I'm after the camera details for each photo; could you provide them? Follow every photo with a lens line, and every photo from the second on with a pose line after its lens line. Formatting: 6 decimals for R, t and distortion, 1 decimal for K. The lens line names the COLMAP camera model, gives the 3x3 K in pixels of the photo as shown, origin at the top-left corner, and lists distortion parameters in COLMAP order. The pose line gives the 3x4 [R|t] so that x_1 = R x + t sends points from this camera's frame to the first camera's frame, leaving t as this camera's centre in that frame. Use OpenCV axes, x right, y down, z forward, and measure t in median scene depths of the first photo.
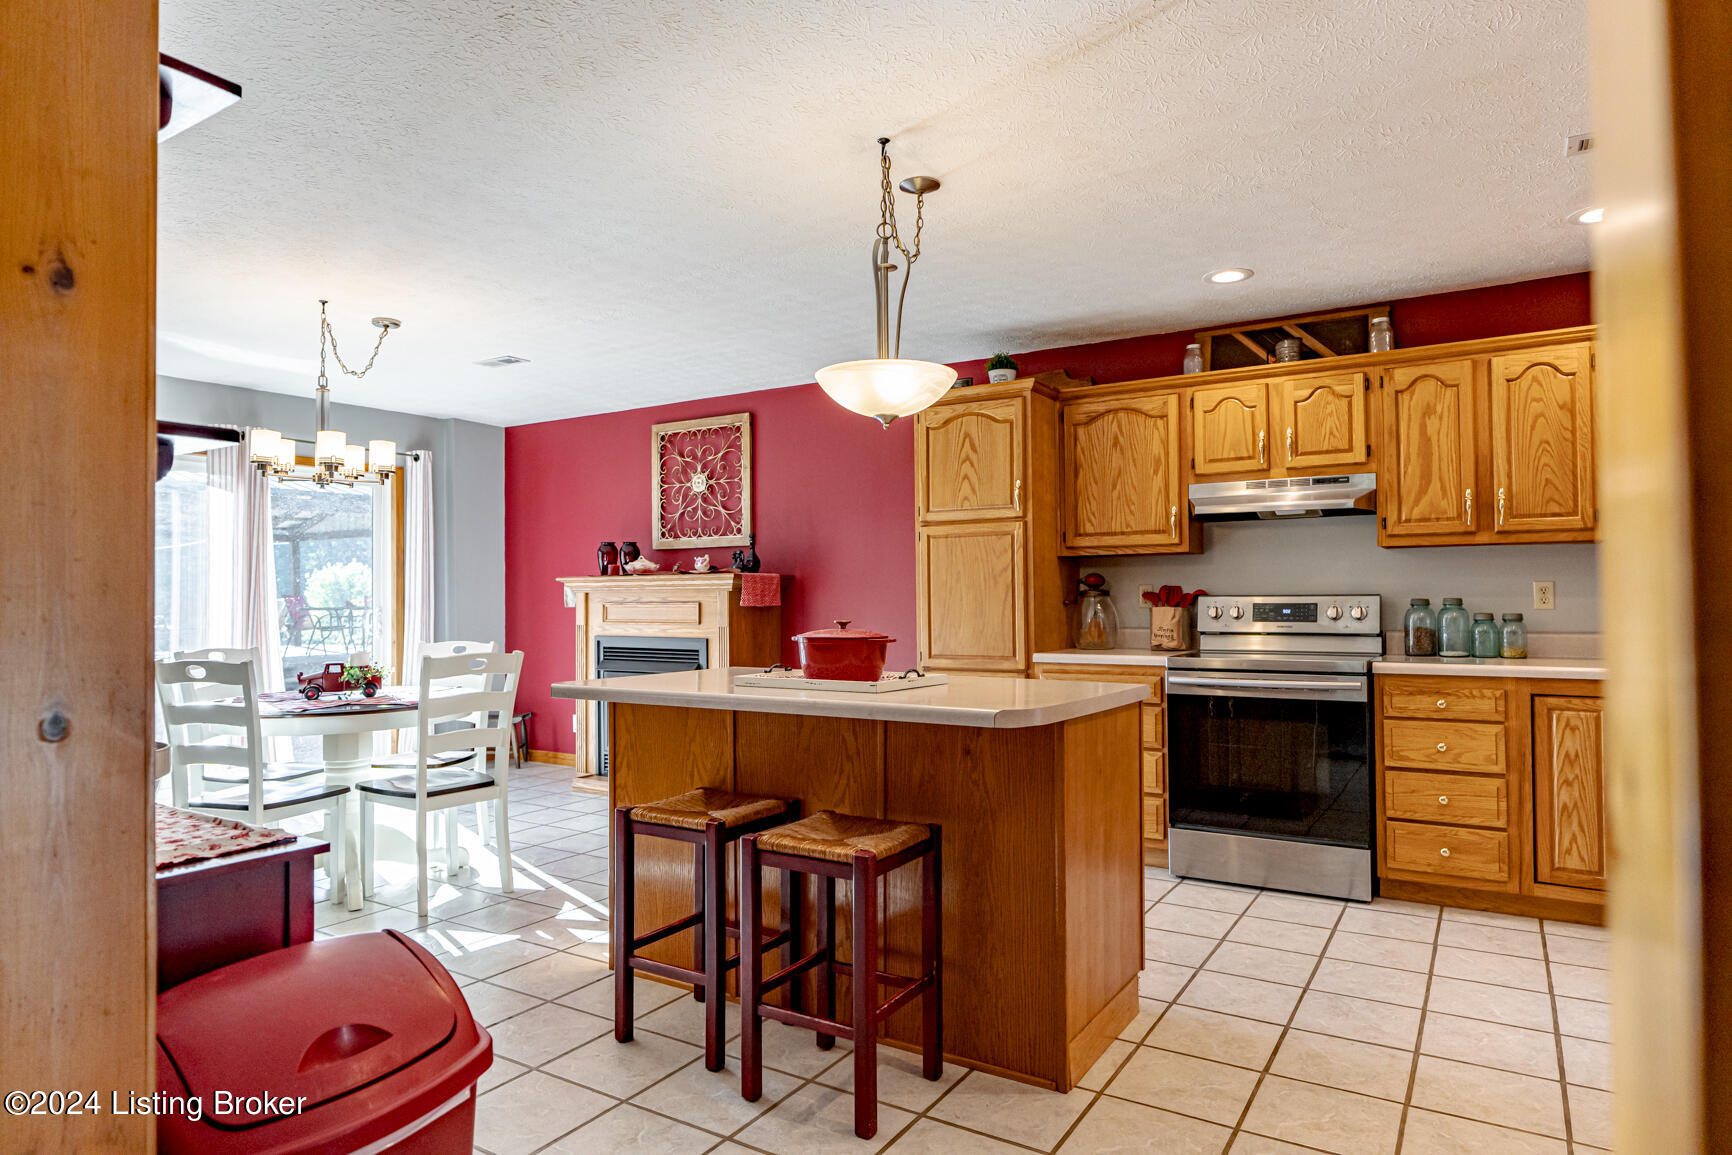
lens RADIAL K [[1020.0, 0, 866.0], [0, 1020.0, 577.5], [0, 0, 1]] dist [-0.005075, -0.000970]
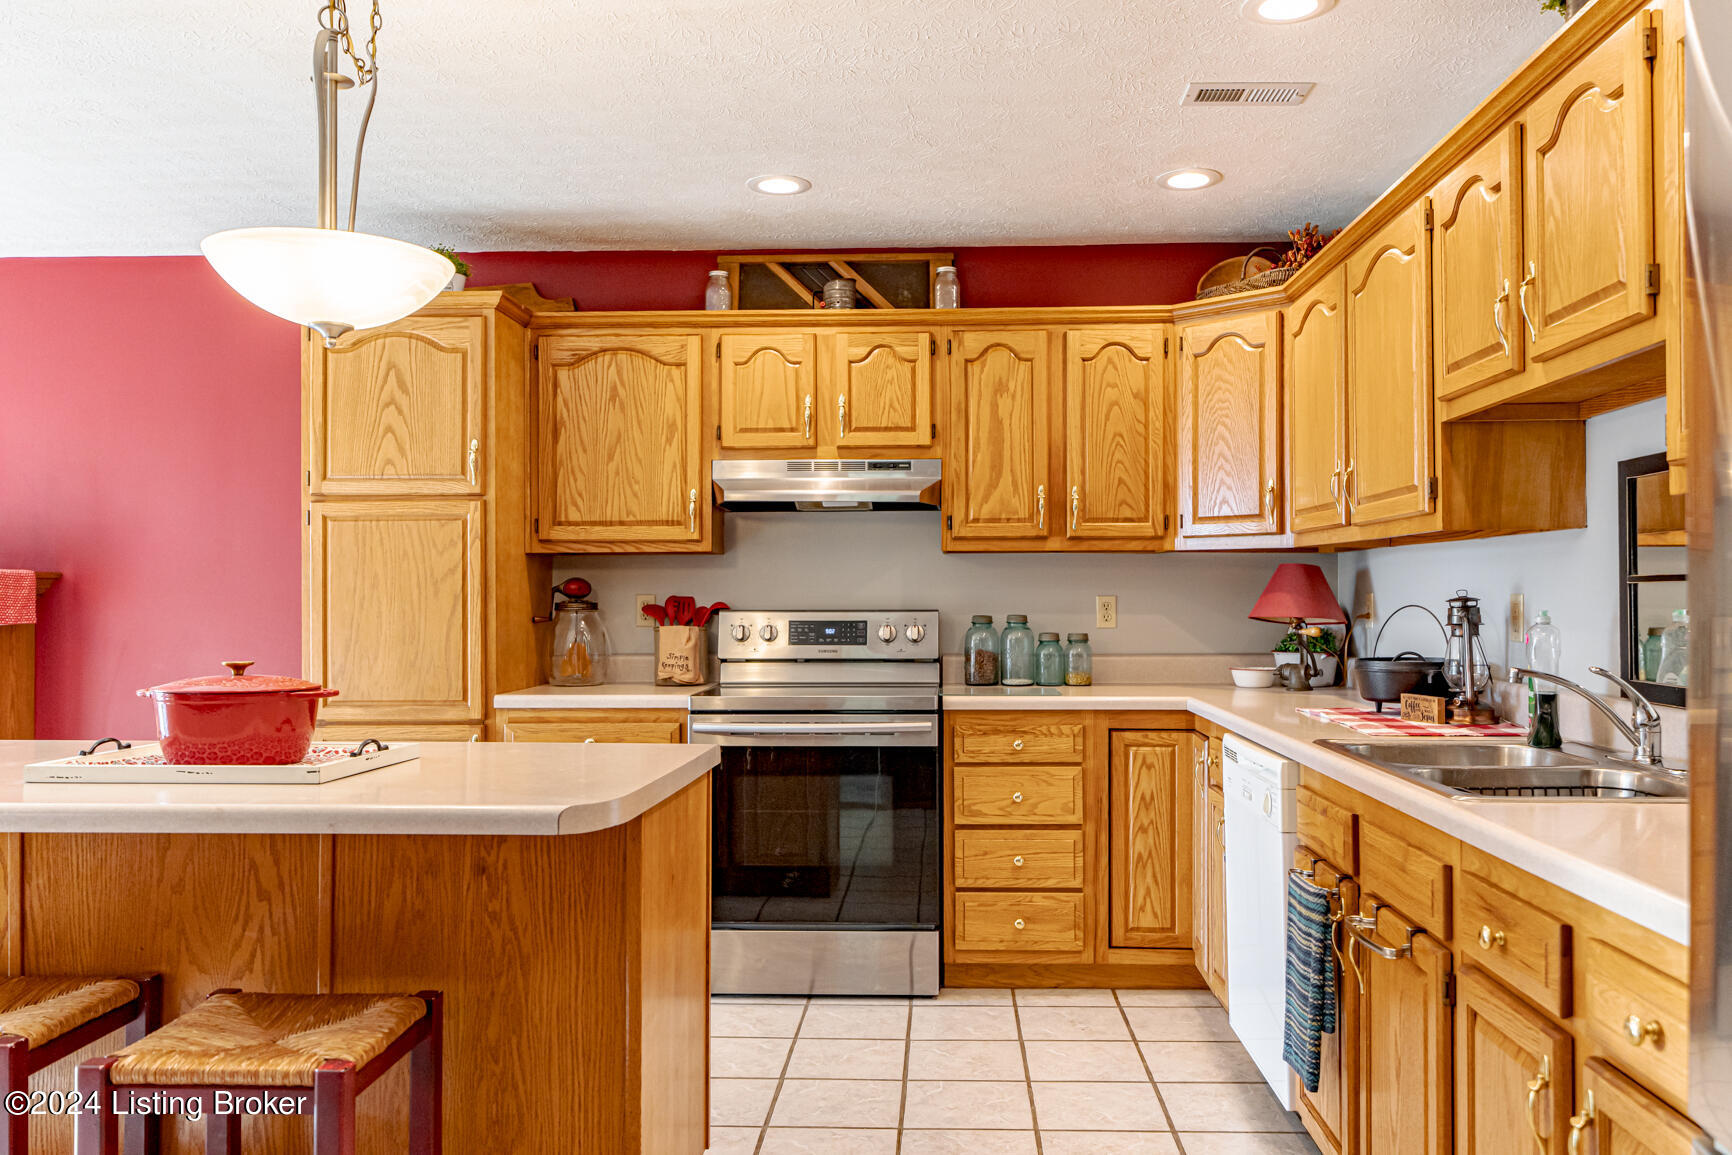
lens RADIAL K [[1359.5, 0, 906.2], [0, 1359.5, 587.1], [0, 0, 1]] dist [0.002380, -0.010205]
pose [[0.864705, 0.009070, 0.502199, -0.063190], [-0.014169, 0.999880, 0.006339, -0.008658], [-0.502081, -0.012597, 0.864729, 0.088385]]
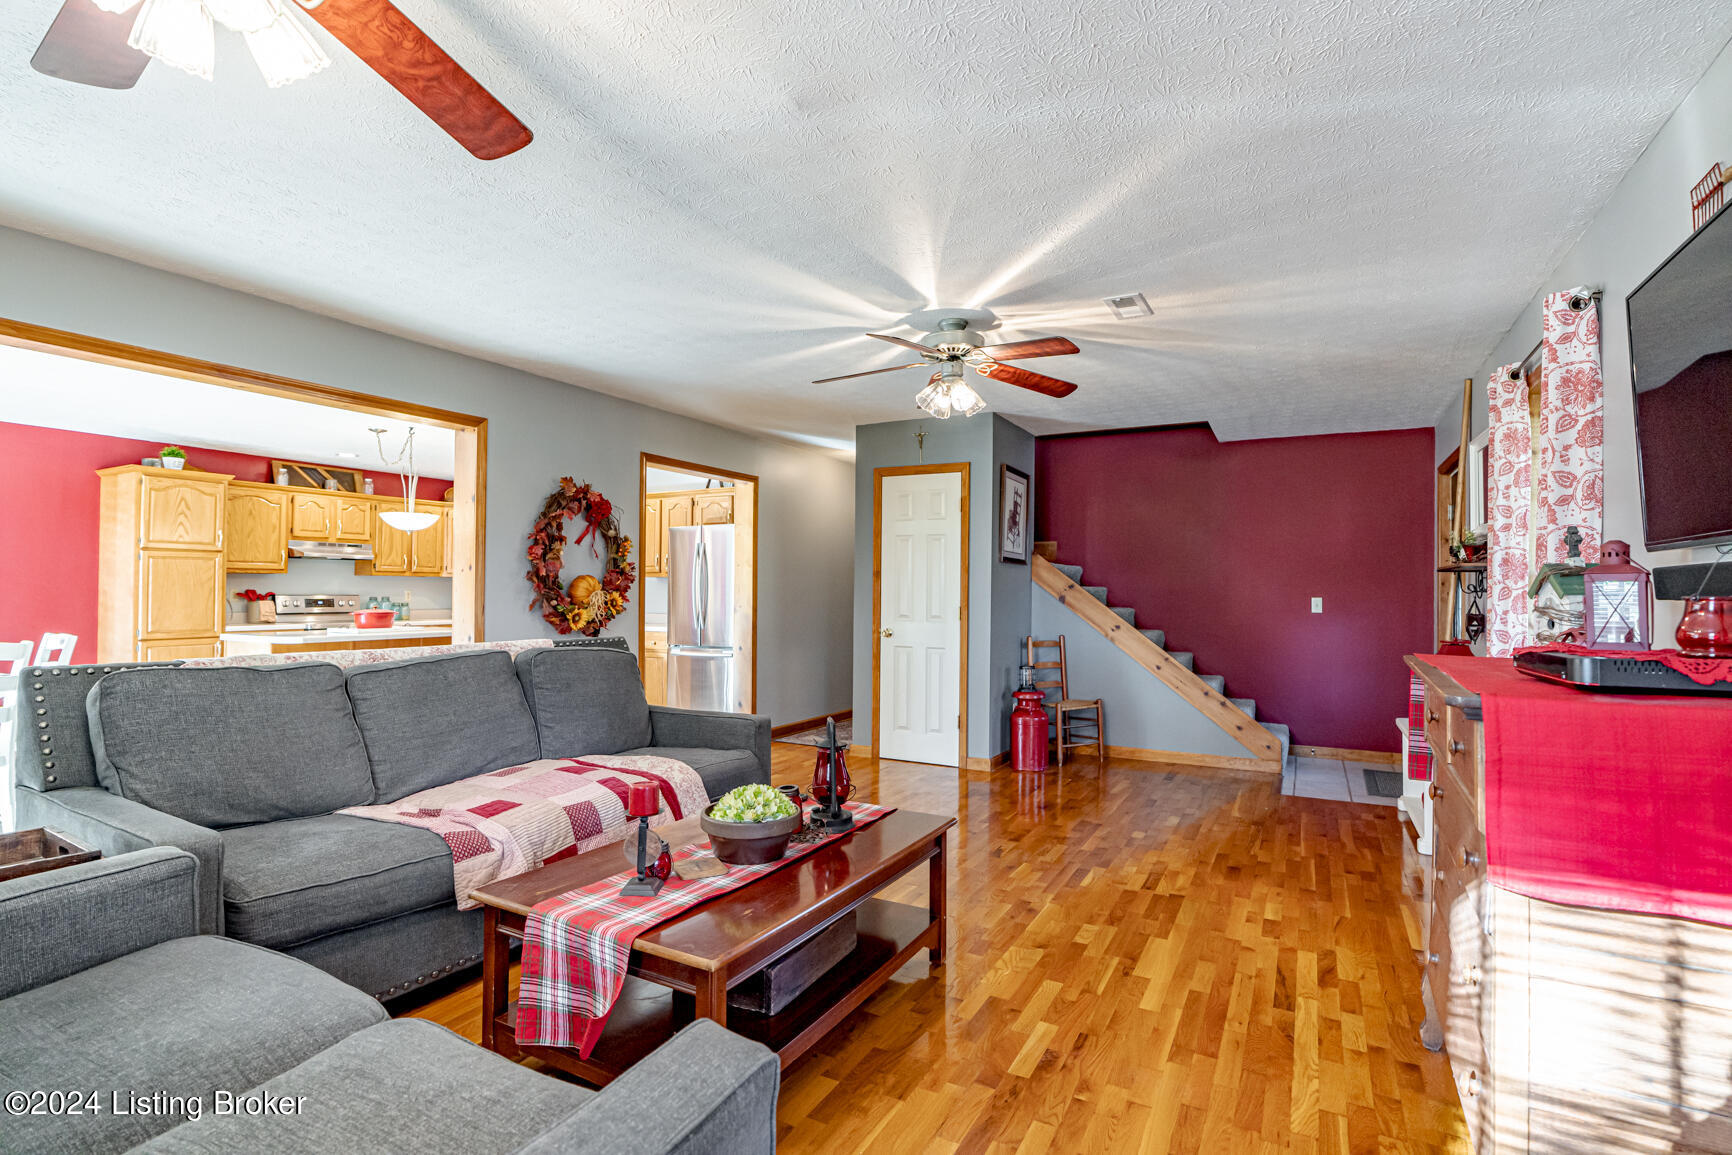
lens RADIAL K [[828.0, 0, 866.0], [0, 828.0, 577.5], [0, 0, 1]] dist [-0.000392, -0.000085]
pose [[-0.059075, 0.026244, 0.997909, -1.579179], [-0.023442, 0.999342, -0.027669, 0.001857], [-0.997978, -0.025027, -0.058421, -0.056985]]
